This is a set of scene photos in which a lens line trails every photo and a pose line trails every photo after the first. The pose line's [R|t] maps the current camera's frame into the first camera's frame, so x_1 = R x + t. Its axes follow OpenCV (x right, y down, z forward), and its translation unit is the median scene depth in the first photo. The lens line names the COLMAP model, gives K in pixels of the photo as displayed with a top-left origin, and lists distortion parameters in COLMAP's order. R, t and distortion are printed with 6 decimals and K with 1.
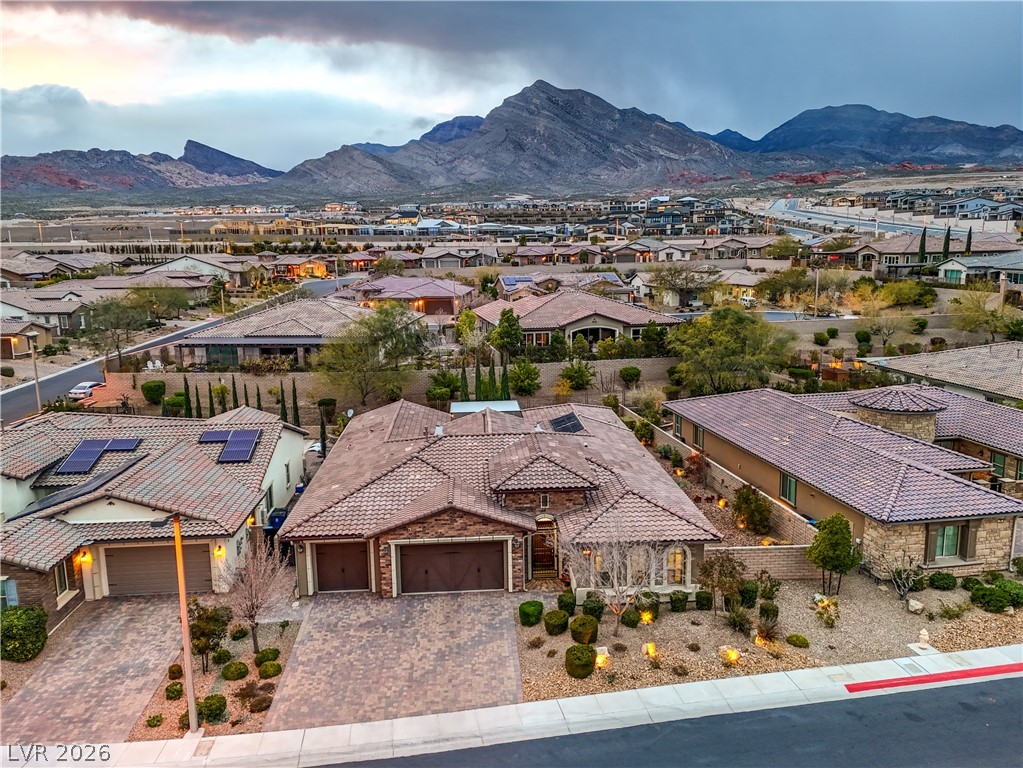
lens RADIAL K [[779.7, 0, 505.9], [0, 779.7, 385.0], [0, 0, 1]] dist [0.083989, -0.082298]
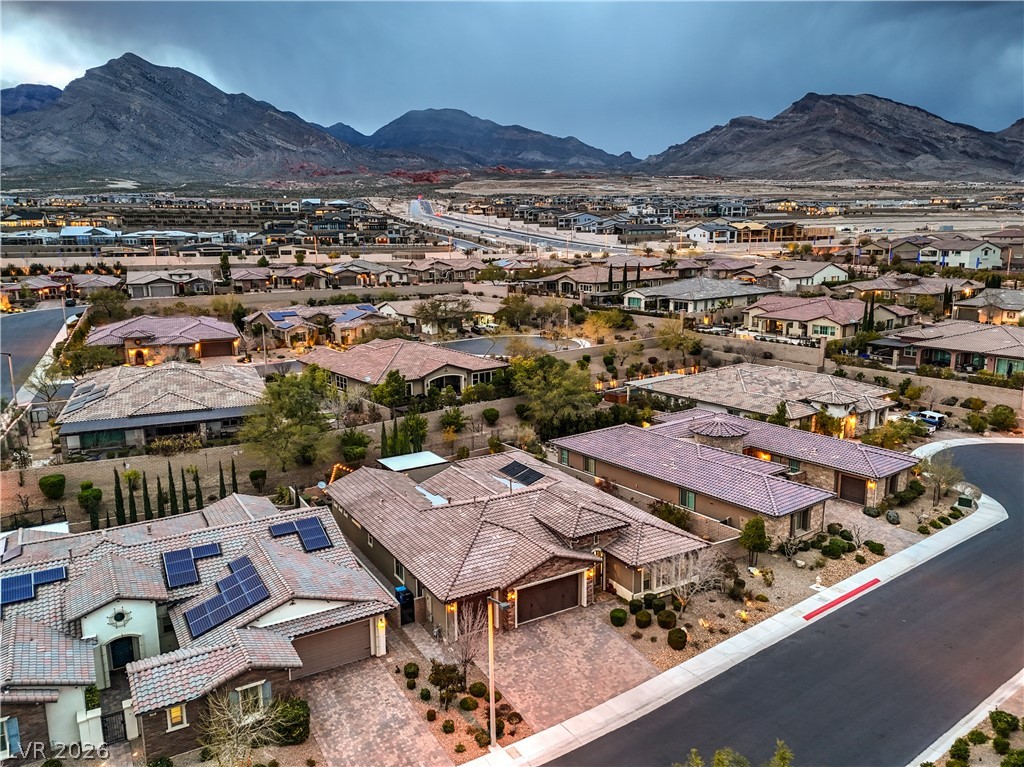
lens RADIAL K [[780.5, 0, 506.4], [0, 780.5, 384.5], [0, 0, 1]] dist [0.083989, -0.082298]
pose [[0.891396, -0.086306, 0.444932, -0.133271], [0.080807, 0.996237, 0.031353, -0.036183], [-0.445964, 0.008006, 0.895015, -0.041338]]
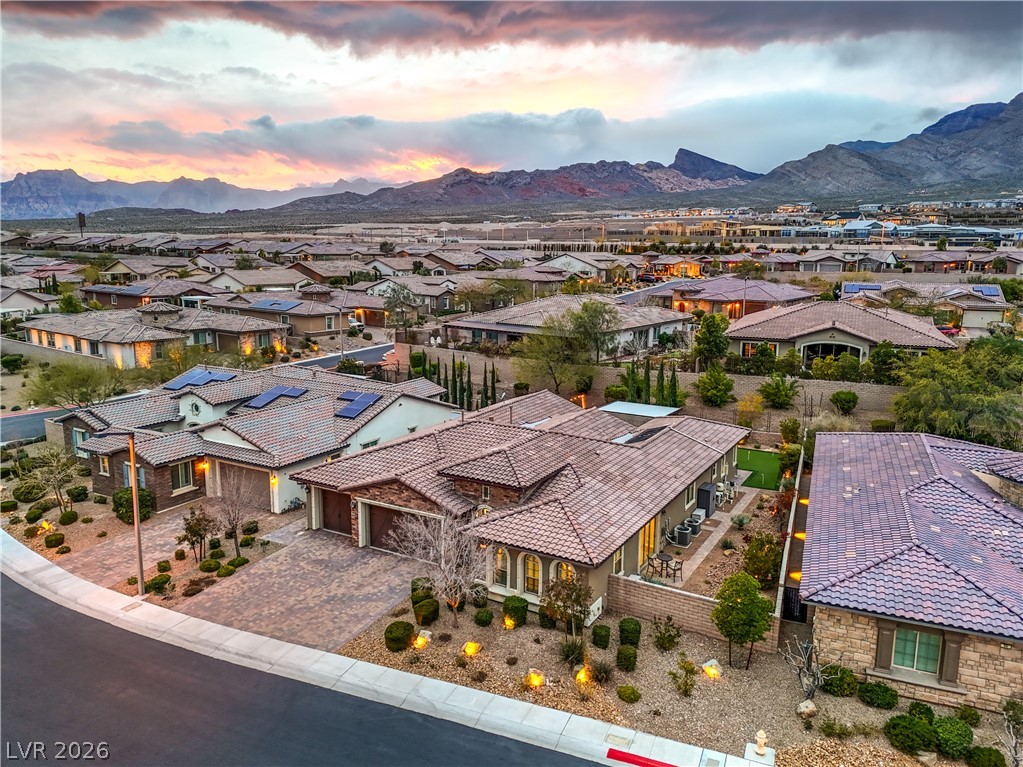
lens RADIAL K [[751.9, 0, 511.5], [0, 751.9, 383.5], [0, 0, 1]] dist [0.076804, -0.067533]
pose [[0.835482, 0.122955, -0.535586, 0.111299], [-0.121089, 0.991882, 0.038815, -0.007194], [0.536011, 0.032424, 0.843588, 0.031025]]
